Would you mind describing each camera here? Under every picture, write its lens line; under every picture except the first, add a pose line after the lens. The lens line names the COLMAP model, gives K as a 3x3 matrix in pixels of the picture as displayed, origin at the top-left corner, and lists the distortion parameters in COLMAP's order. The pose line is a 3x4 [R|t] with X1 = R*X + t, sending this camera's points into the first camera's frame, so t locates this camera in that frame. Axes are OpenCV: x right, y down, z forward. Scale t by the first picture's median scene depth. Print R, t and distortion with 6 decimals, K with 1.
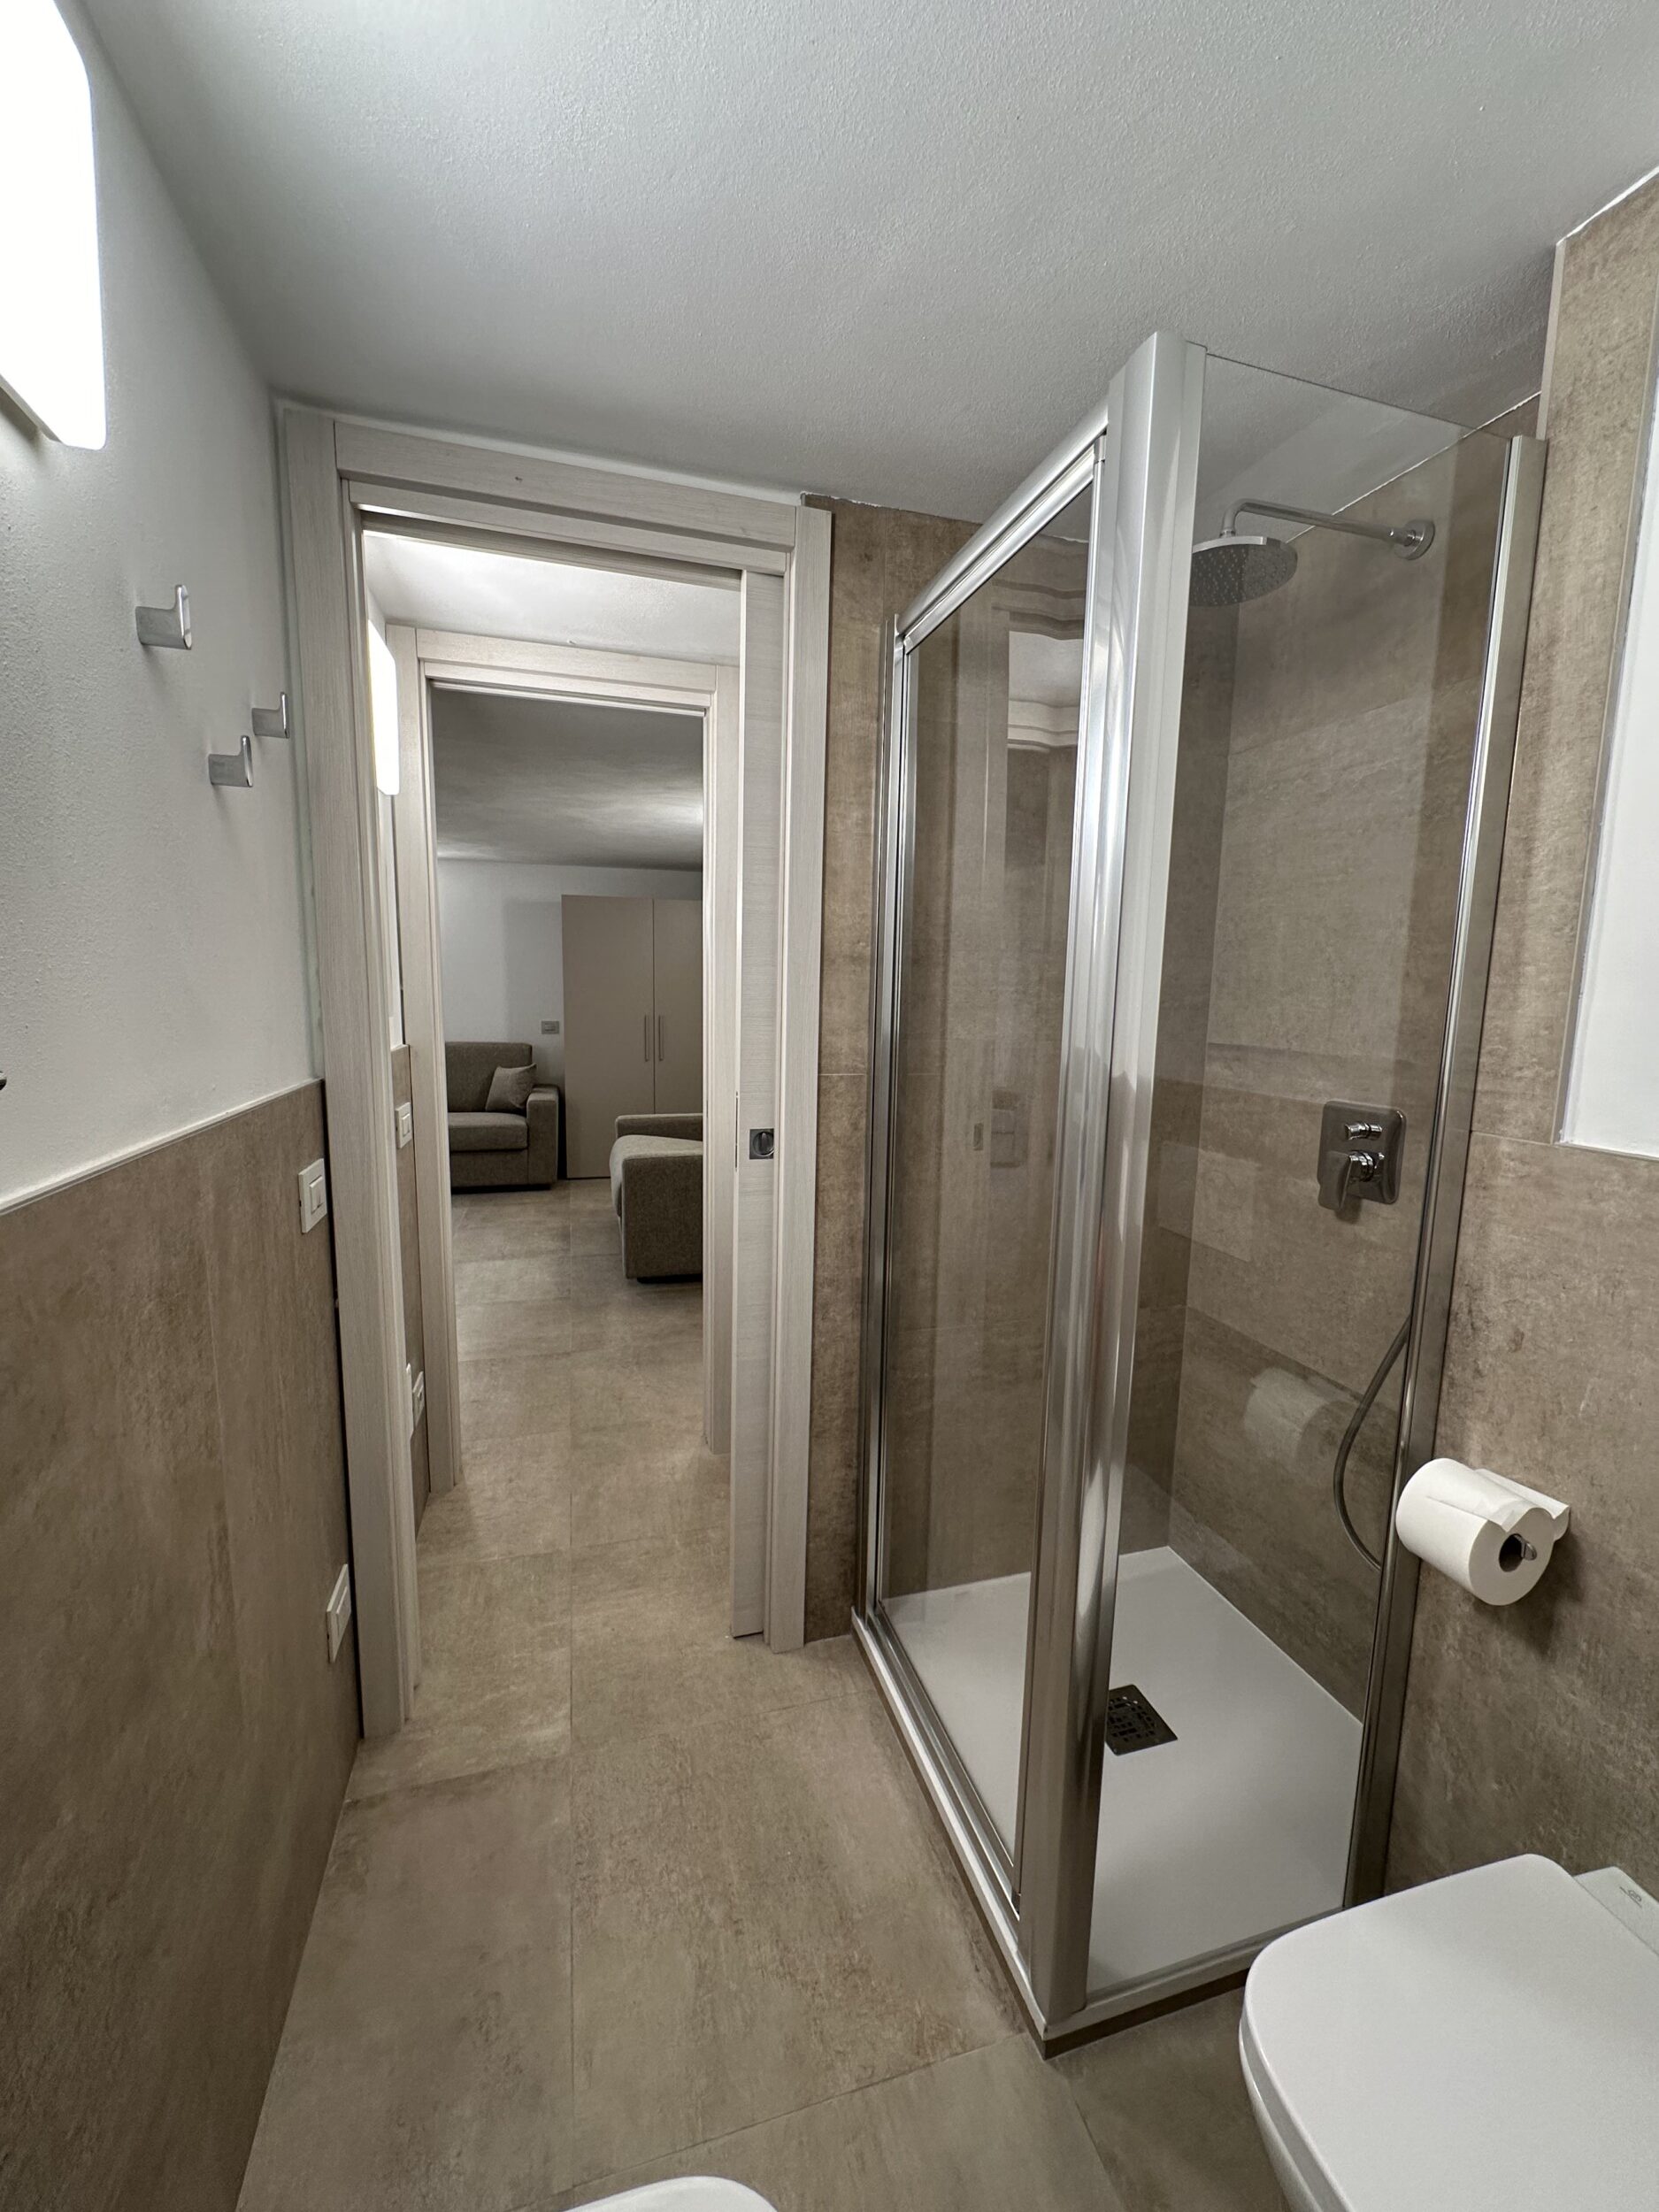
lens RADIAL K [[882.5, 0, 833.0], [0, 882.5, 1111.8], [0, 0, 1]] dist [-0.005928, 0.000931]
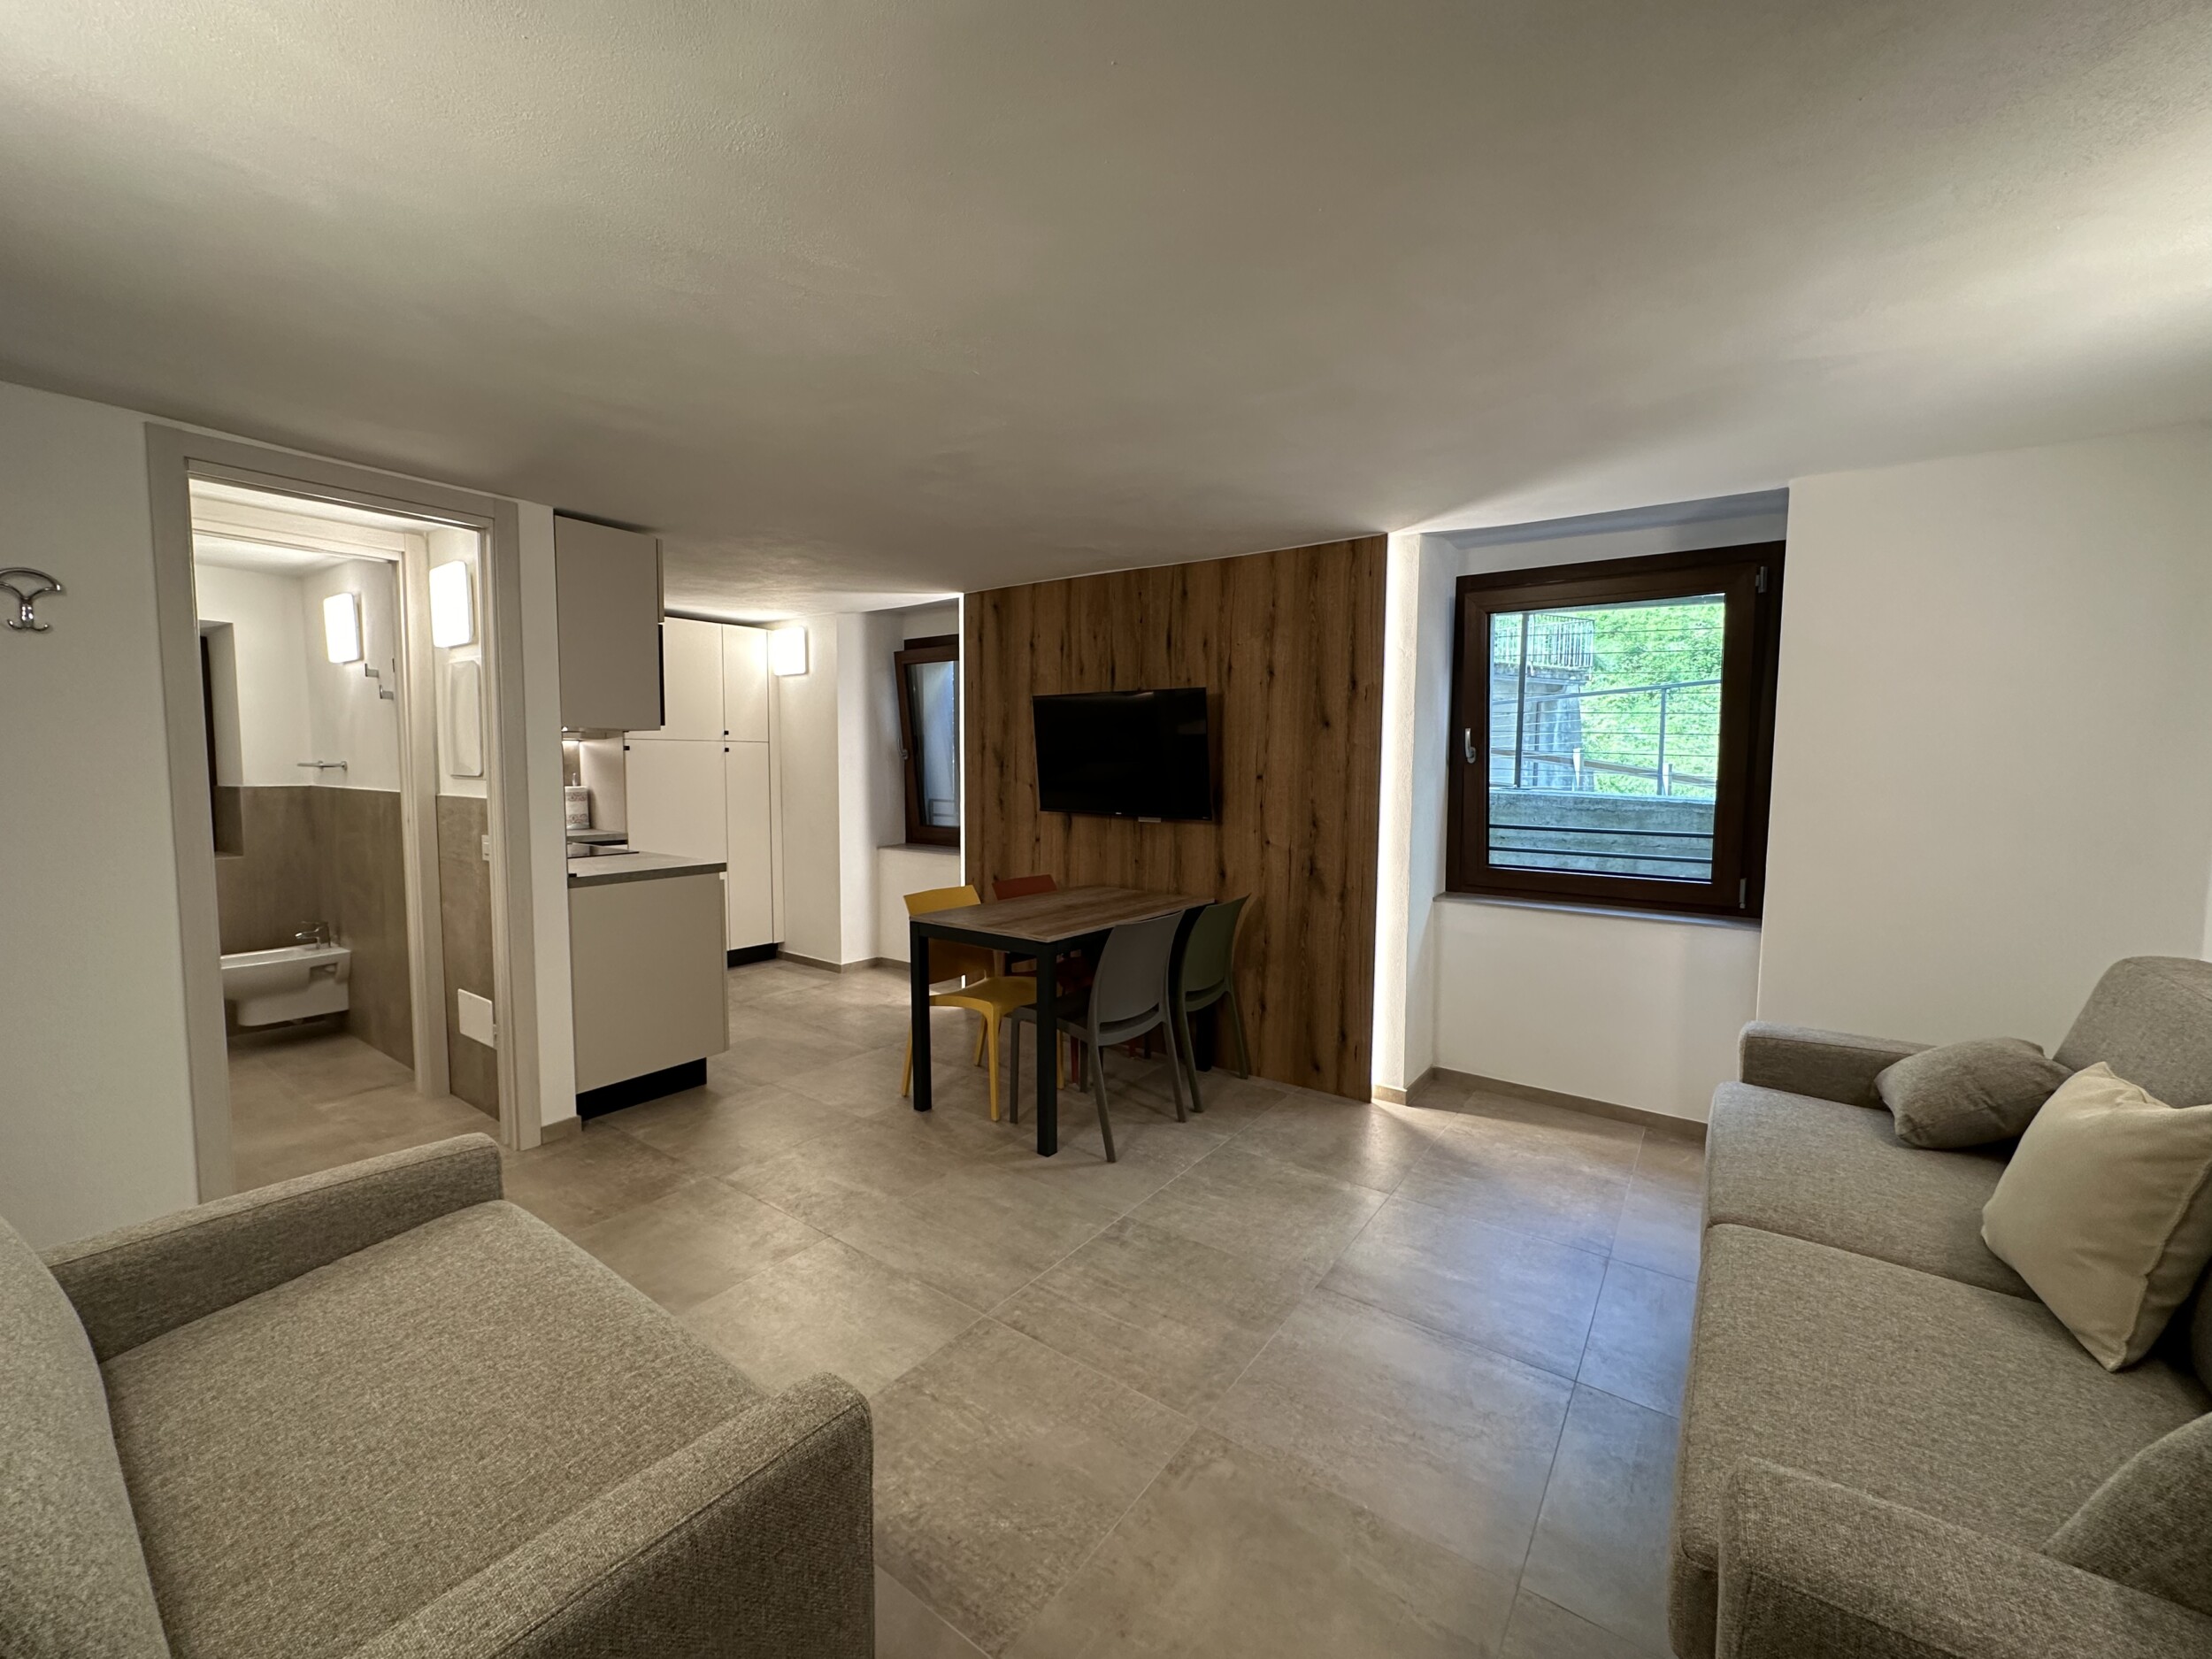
lens RADIAL K [[882.5, 0, 1107.9], [0, 882.5, 818.6], [0, 0, 1]] dist [-0.005928, 0.000931]
pose [[-0.789650, 0.014688, -0.613382, -0.545442], [-0.107758, 0.980855, 0.162211, -0.549880], [0.604021, 0.194186, -0.772949, 3.868649]]
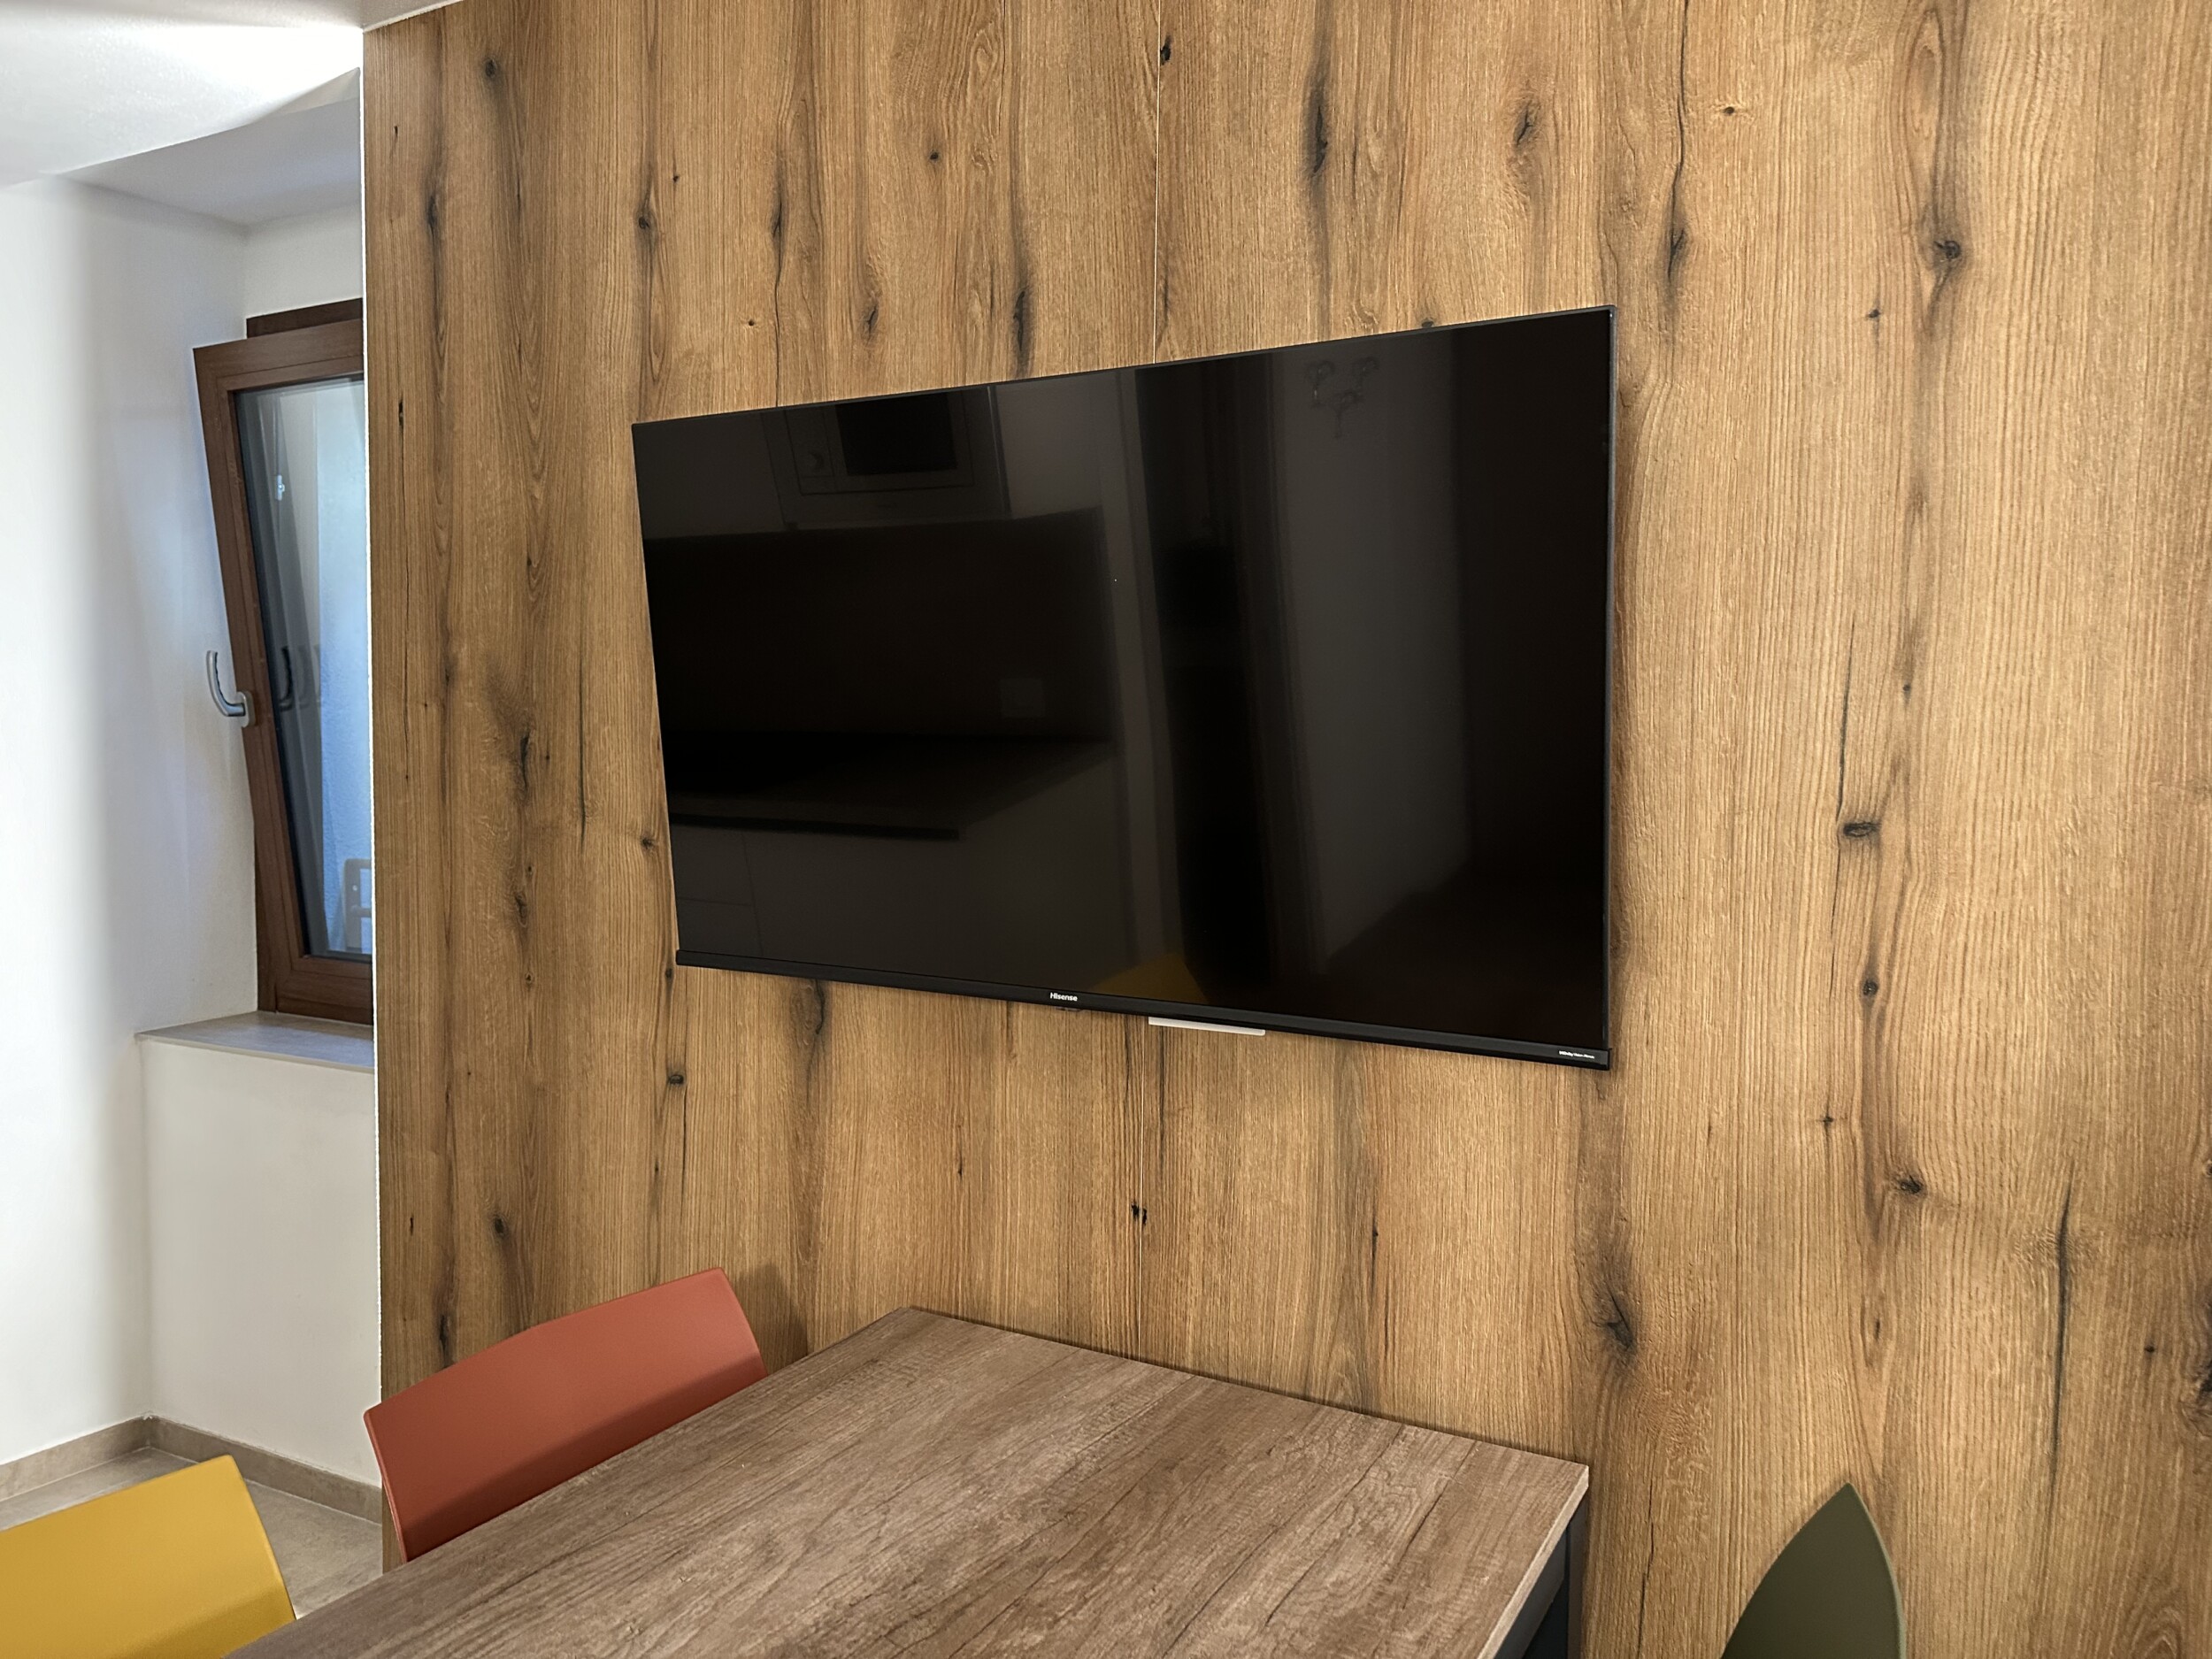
lens RADIAL K [[1558.4, 0, 1121.4], [0, 1558.4, 835.6], [0, 0, 1]] dist [0.023016, -0.016659]
pose [[-0.695672, 0.014707, -0.718209, -1.552216], [-0.126184, 0.981743, 0.142328, -0.372377], [0.707190, 0.189640, -0.681116, 2.477115]]
